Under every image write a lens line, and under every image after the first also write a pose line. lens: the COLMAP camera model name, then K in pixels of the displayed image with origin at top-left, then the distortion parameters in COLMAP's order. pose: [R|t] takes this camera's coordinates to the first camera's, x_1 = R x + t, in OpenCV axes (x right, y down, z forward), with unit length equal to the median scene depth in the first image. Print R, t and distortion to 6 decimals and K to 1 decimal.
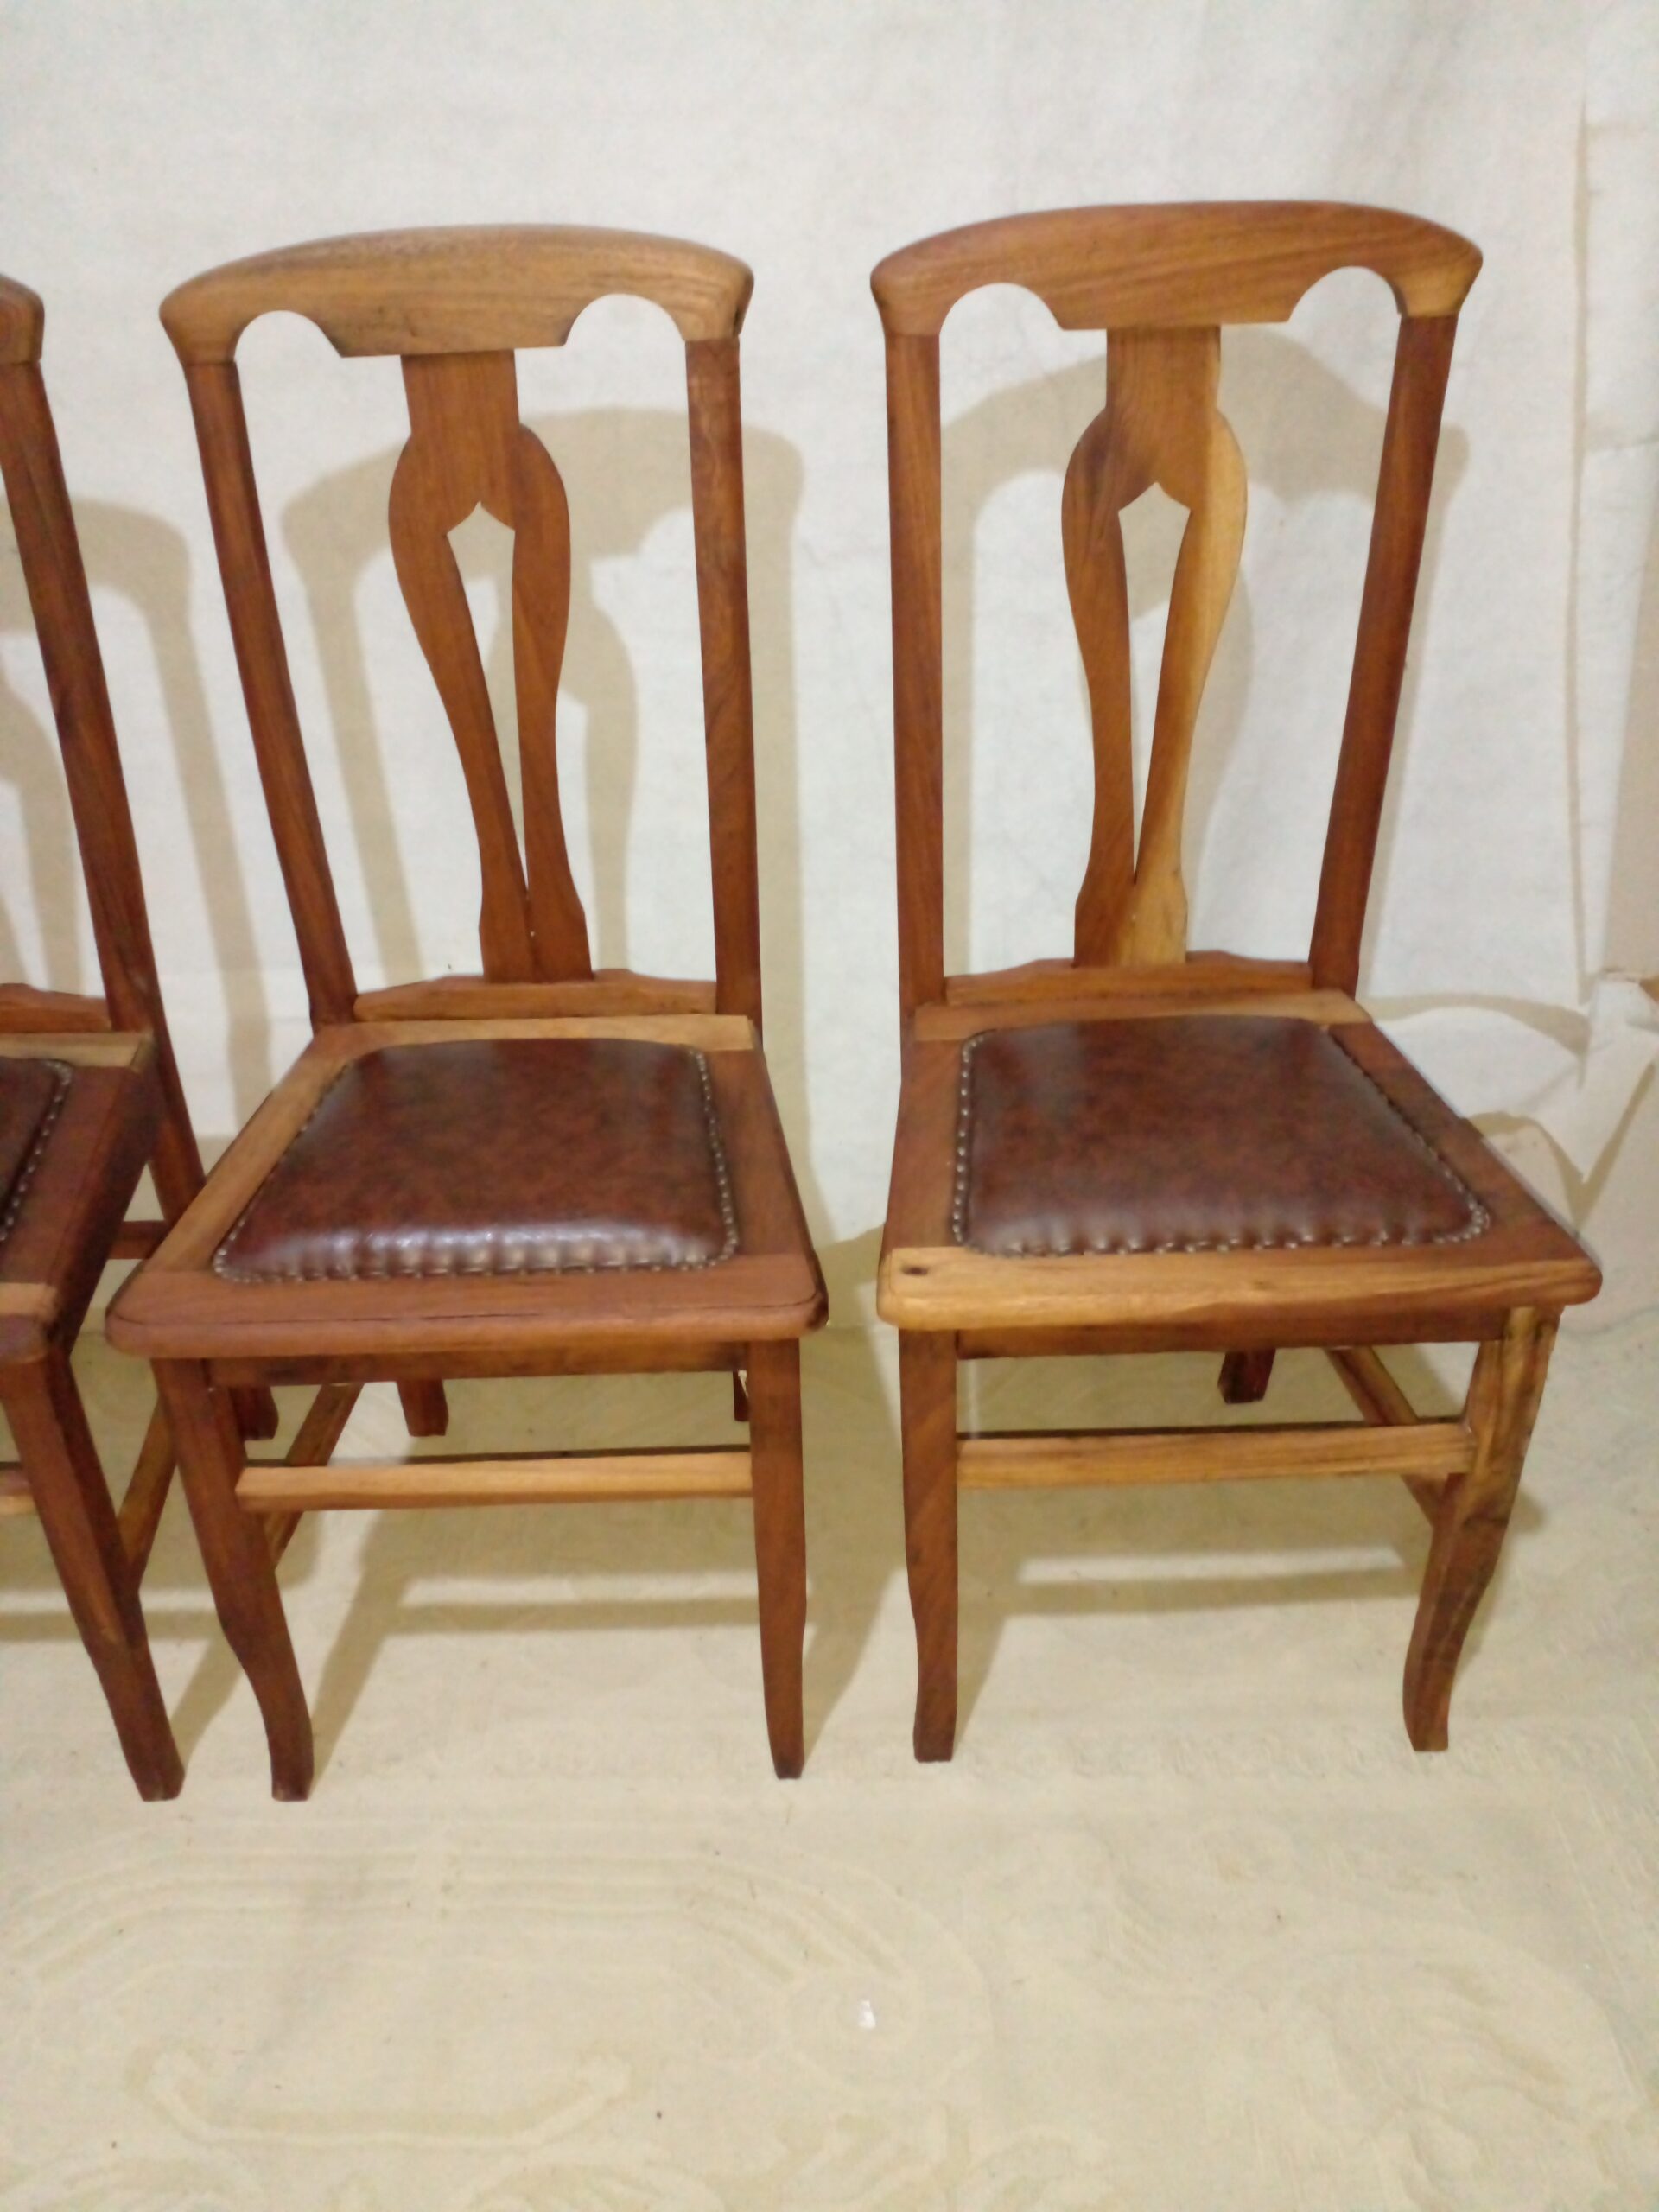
lens RADIAL K [[1743.1, 0, 825.8], [0, 1743.1, 1205.7], [0, 0, 1]] dist [0.002928, -0.012242]
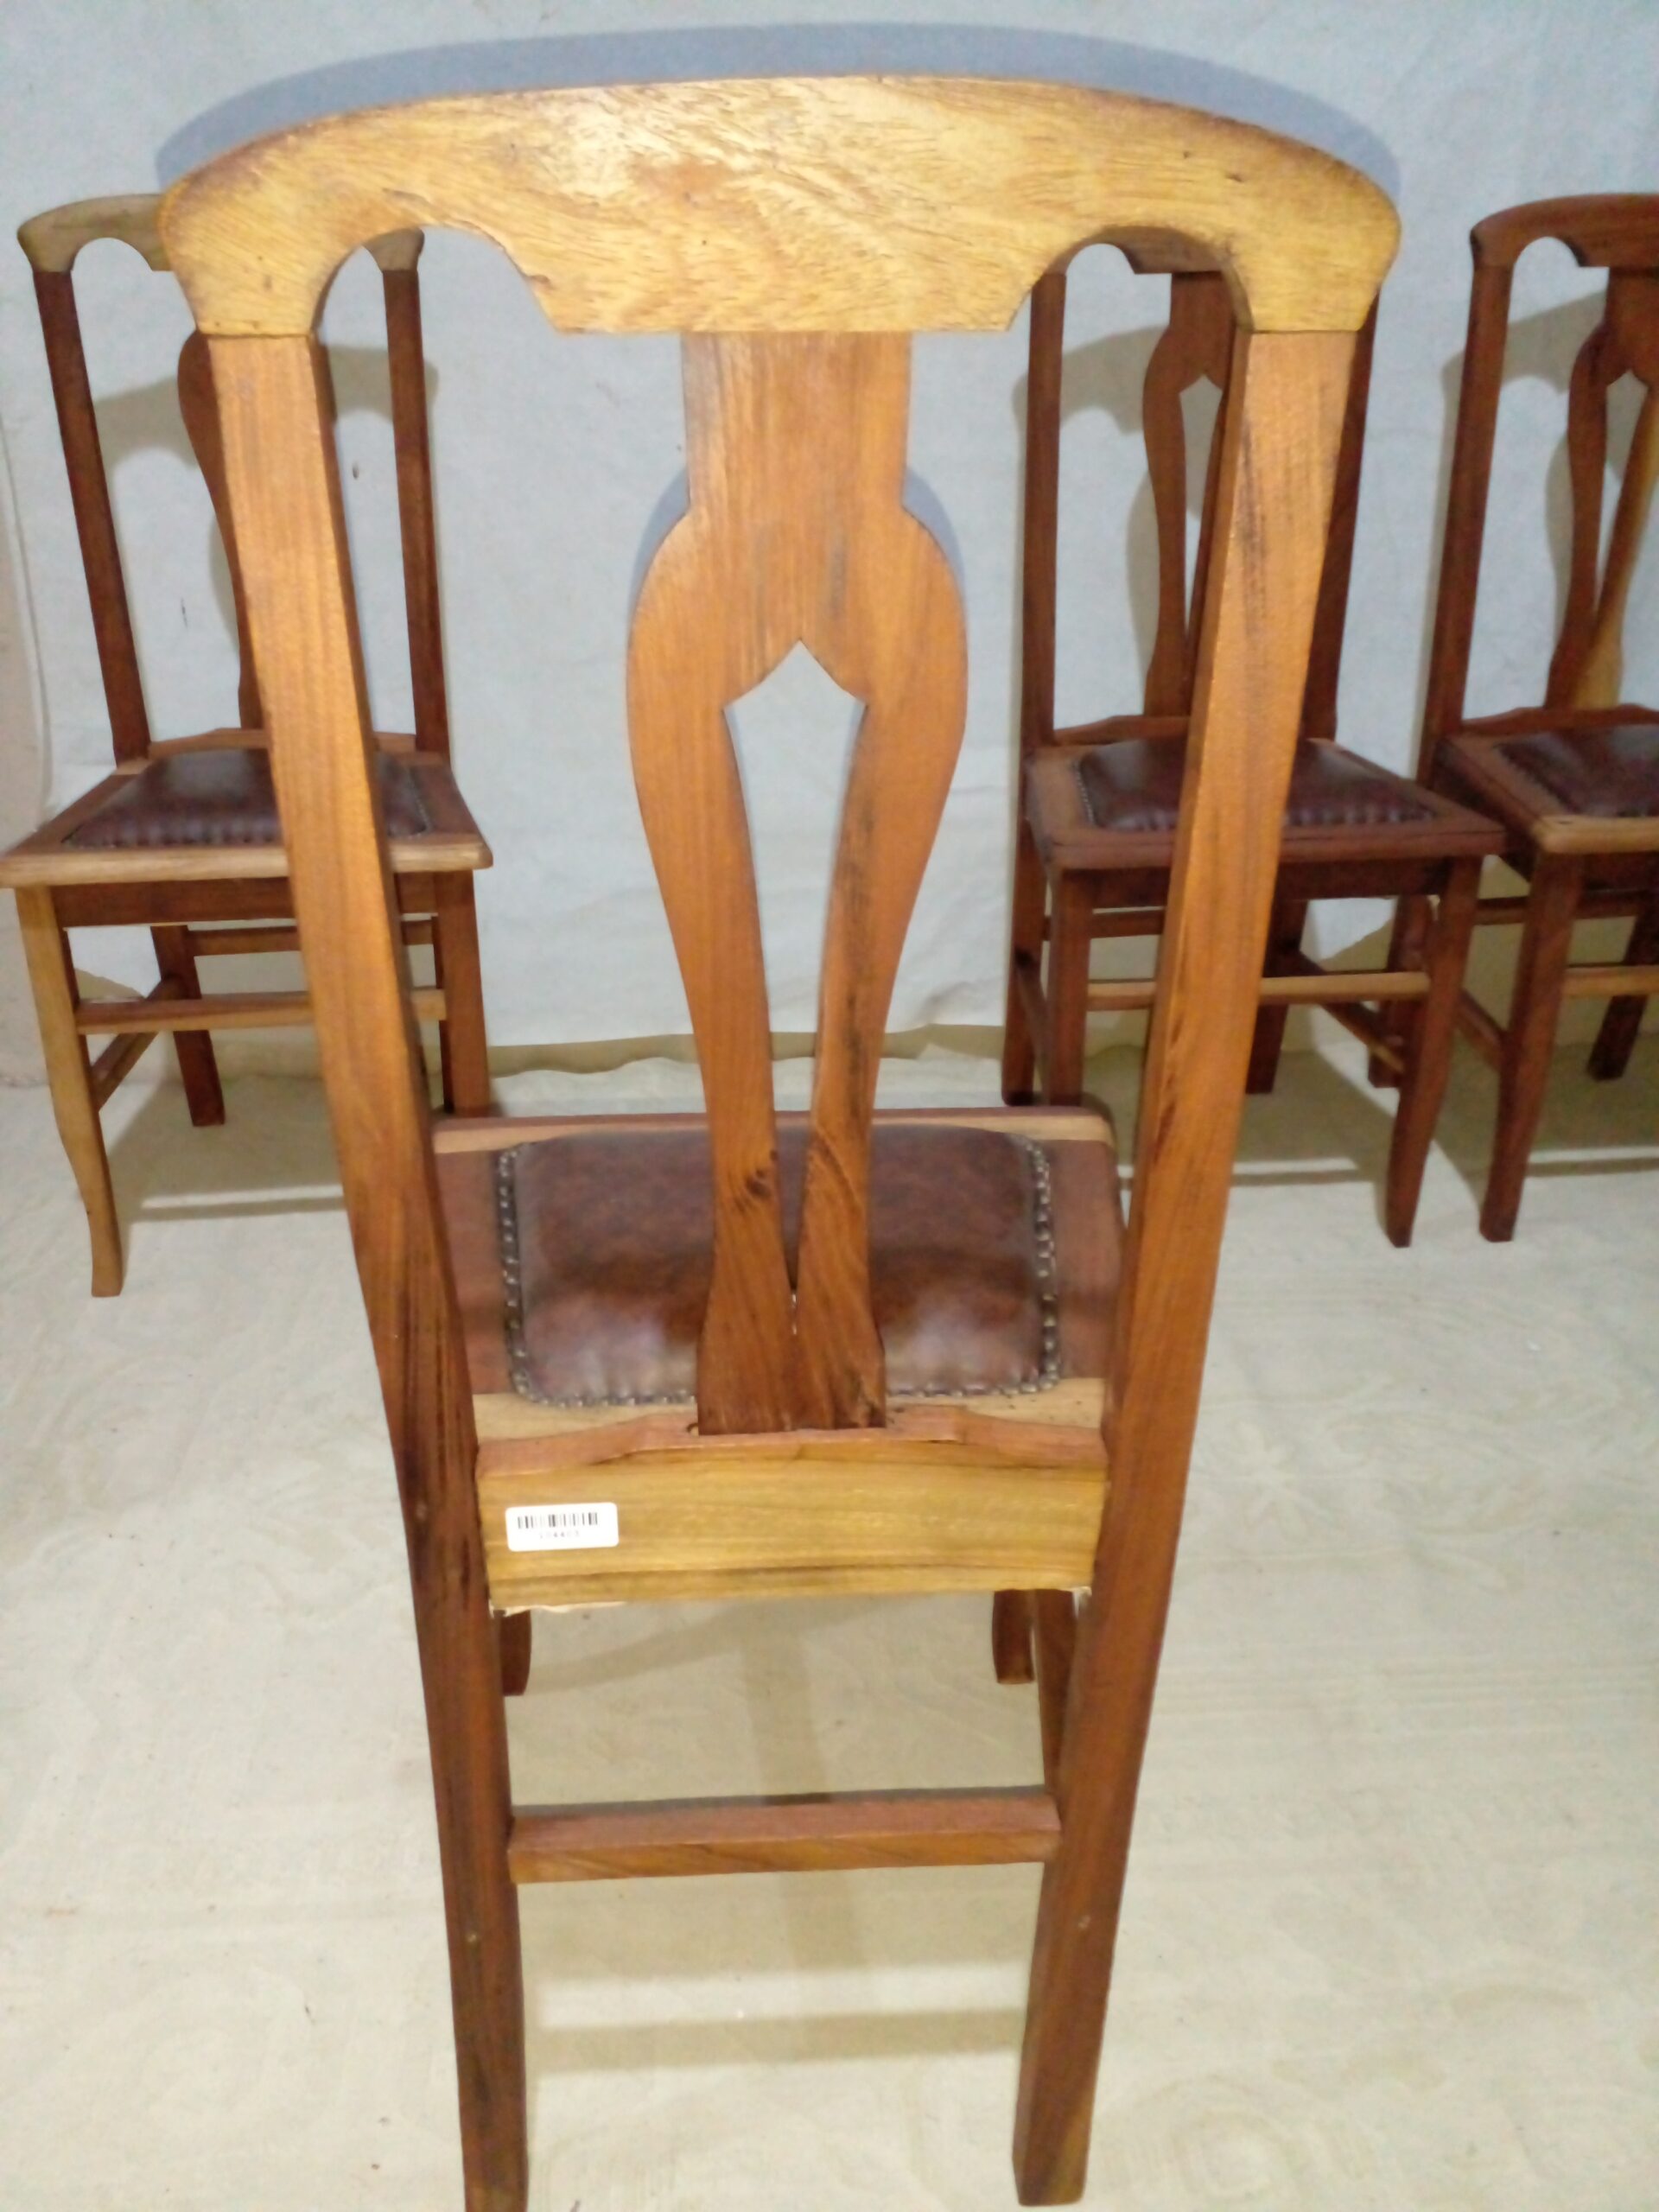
lens RADIAL K [[1743.1, 0, 825.8], [0, 1743.1, 1205.7], [0, 0, 1]] dist [0.002928, -0.012242]
pose [[0.997432, -0.015877, 0.069839, -0.667222], [0.024151, 0.992568, -0.119271, 0.511172], [-0.067426, 0.120651, 0.990402, -0.415548]]
